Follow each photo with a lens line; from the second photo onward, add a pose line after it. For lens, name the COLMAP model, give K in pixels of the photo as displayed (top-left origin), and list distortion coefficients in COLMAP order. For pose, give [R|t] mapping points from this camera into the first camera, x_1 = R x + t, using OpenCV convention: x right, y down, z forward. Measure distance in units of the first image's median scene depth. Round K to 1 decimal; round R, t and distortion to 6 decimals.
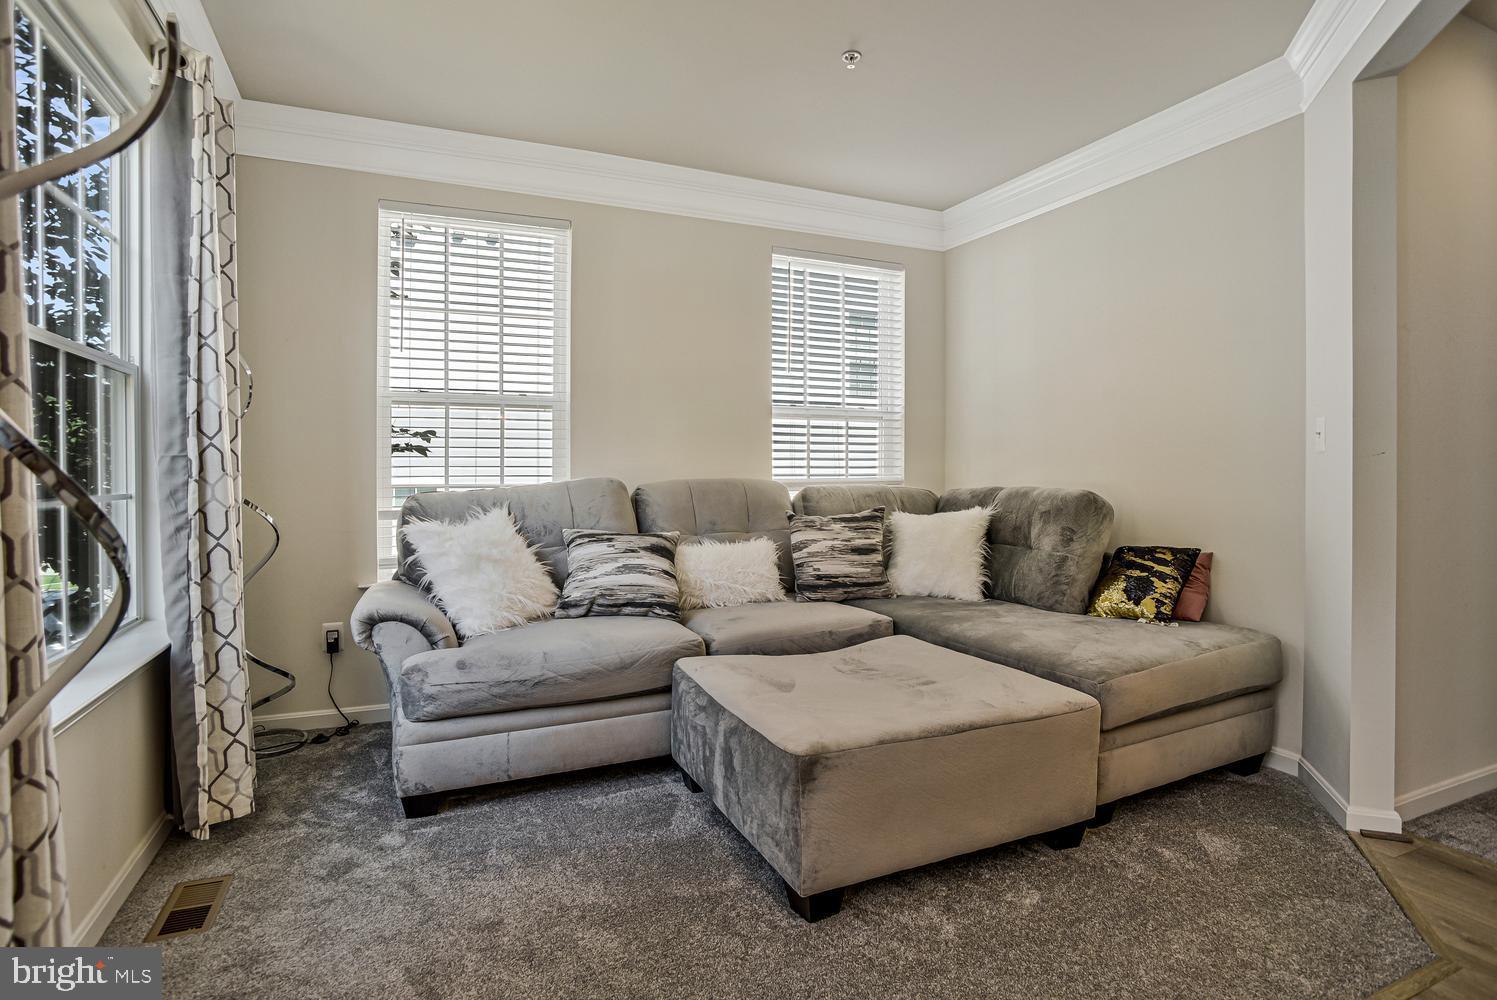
lens RADIAL K [[760.4, 0, 750.4], [0, 760.4, 455.9], [0, 0, 1]] dist [-0.004306, 0.000218]
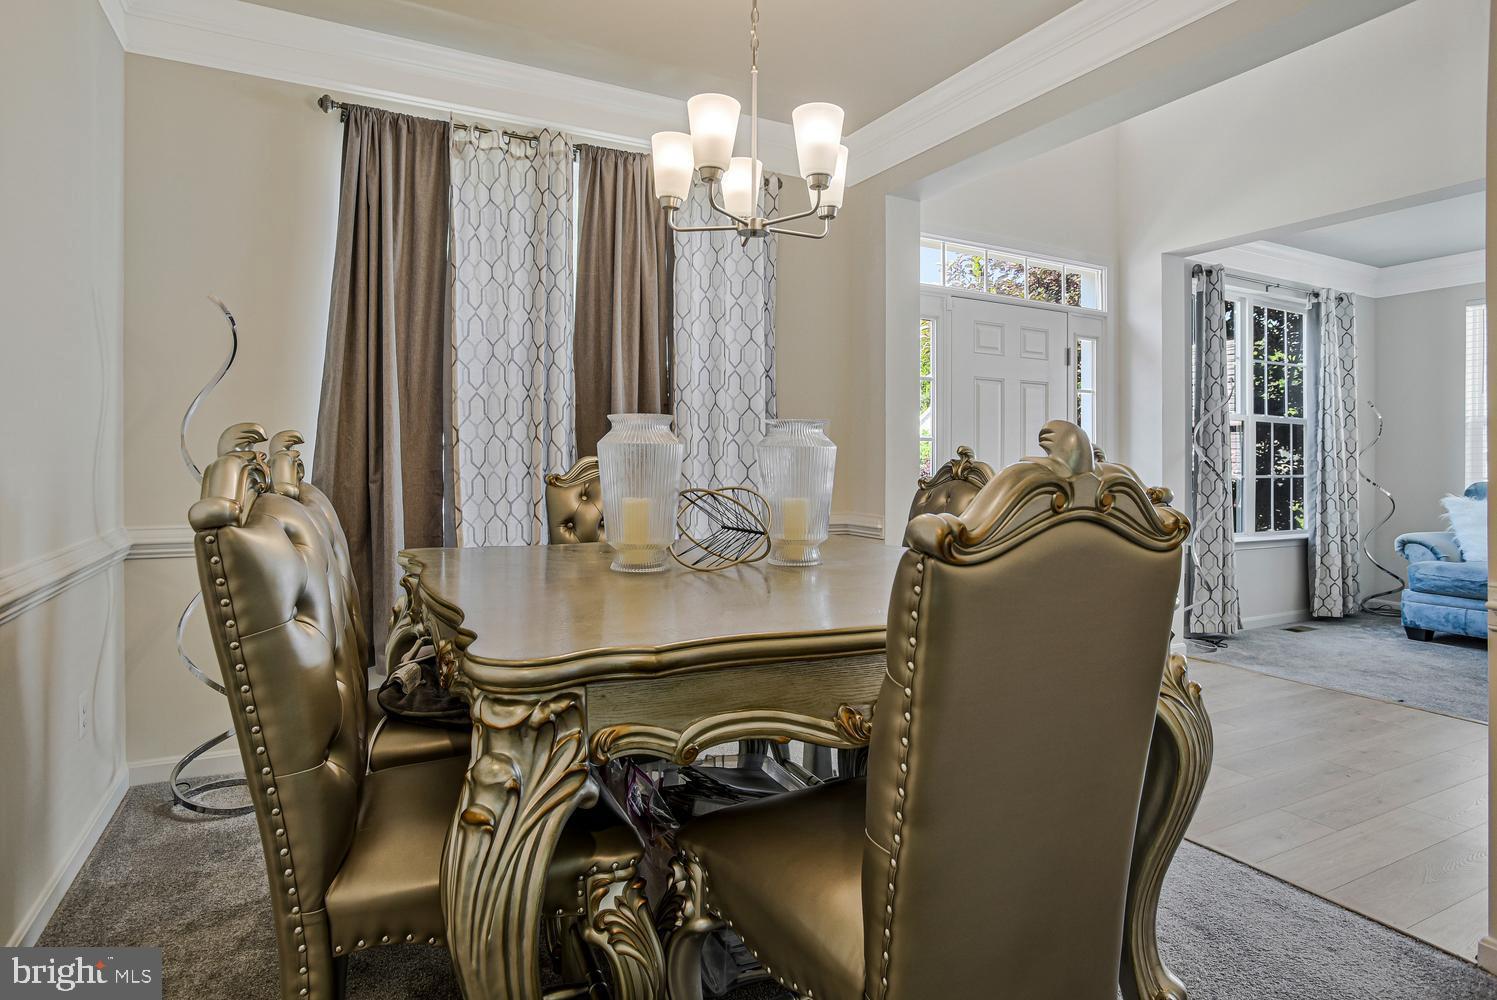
lens RADIAL K [[840.1, 0, 740.4], [0, 840.1, 496.8], [0, 0, 1]] dist [-0.052203, 0.022803]
pose [[0.070718, 0.029209, -0.997069, 1.365572], [0.010108, 0.999499, 0.029998, 0.014854], [0.997445, -0.012200, 0.070387, -0.797068]]
